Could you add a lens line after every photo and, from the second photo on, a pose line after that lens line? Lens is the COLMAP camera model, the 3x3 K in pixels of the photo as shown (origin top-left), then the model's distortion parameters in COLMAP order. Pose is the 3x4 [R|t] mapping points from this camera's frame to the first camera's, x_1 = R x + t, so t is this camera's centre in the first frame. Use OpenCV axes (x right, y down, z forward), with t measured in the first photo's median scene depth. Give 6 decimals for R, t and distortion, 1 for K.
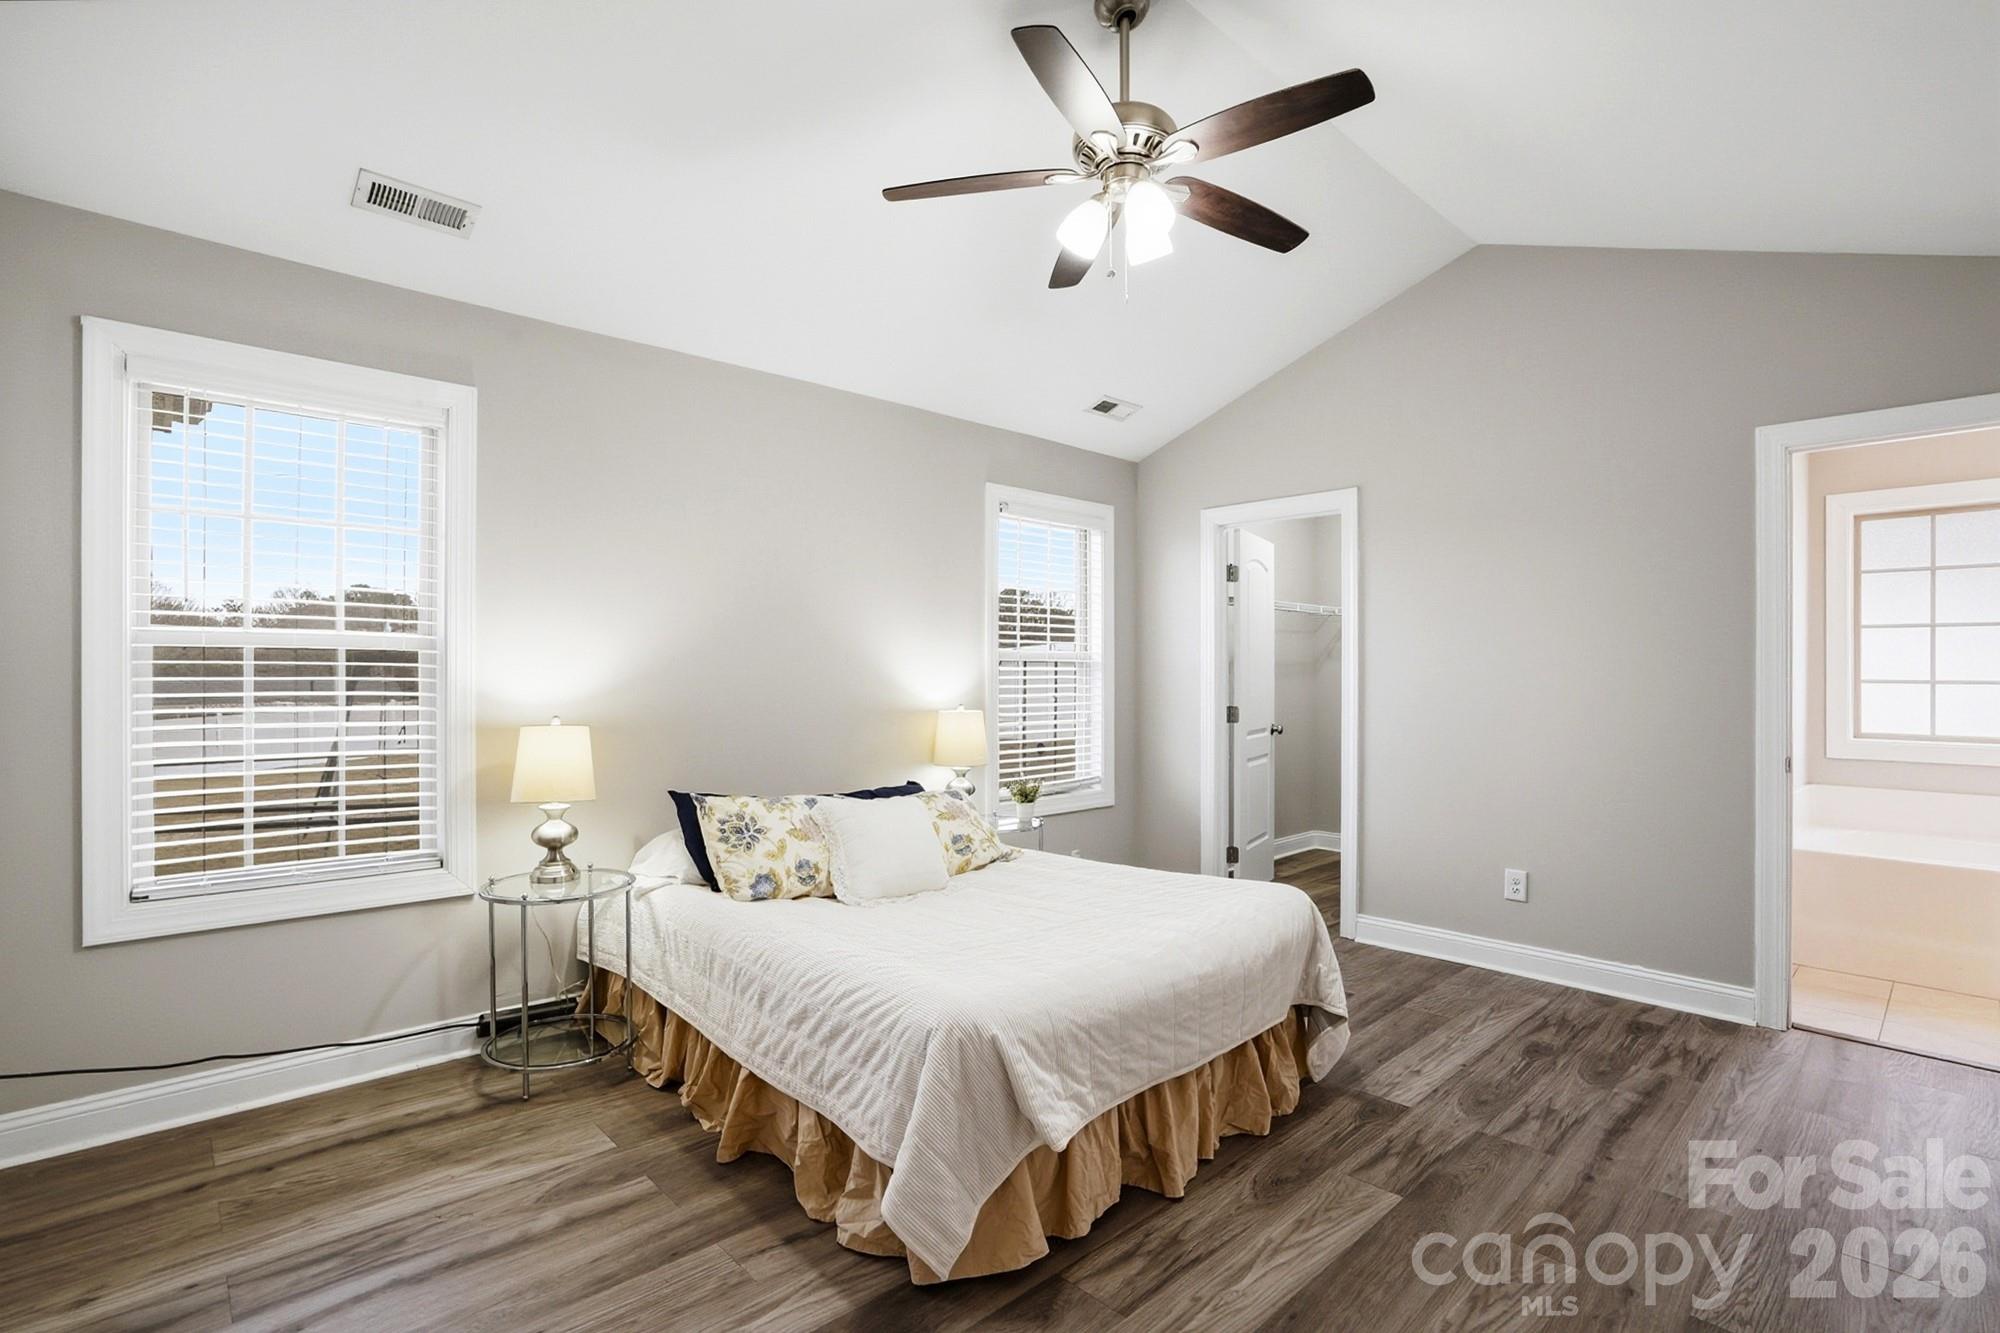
lens RADIAL K [[923.2, 0, 1011.4], [0, 923.2, 674.3], [0, 0, 1]] dist [-0.032327, 0.002947]
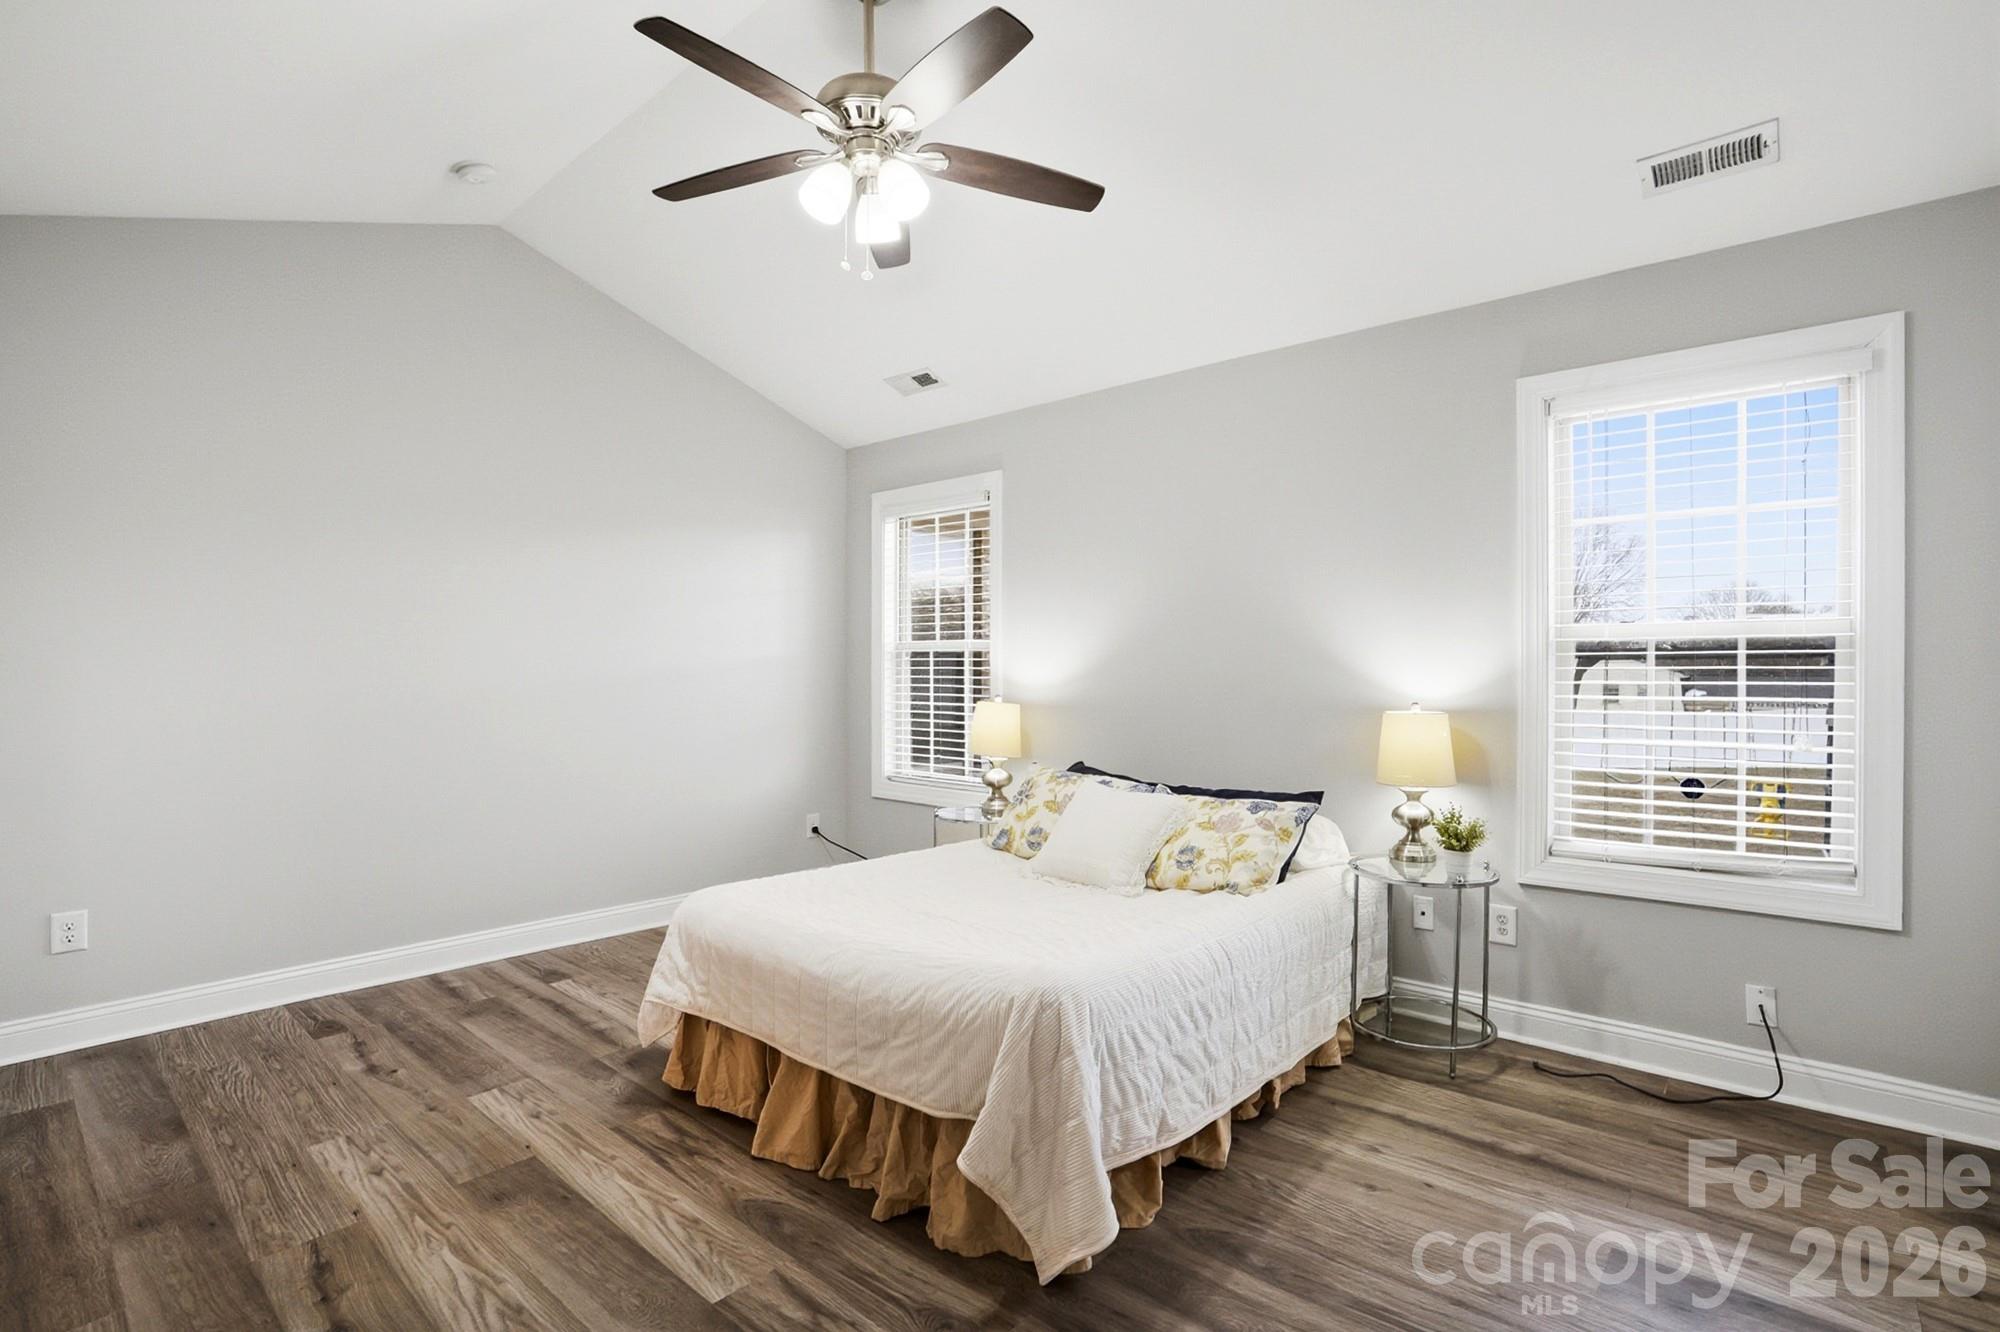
lens RADIAL K [[923.2, 0, 1011.6], [0, 923.2, 678.8], [0, 0, 1]] dist [-0.032327, 0.002947]
pose [[0.108929, 0.010683, -0.993992, 0.909353], [0.006381, 0.999914, 0.011446, 0.004626], [0.994029, -0.007590, 0.108852, 0.849837]]
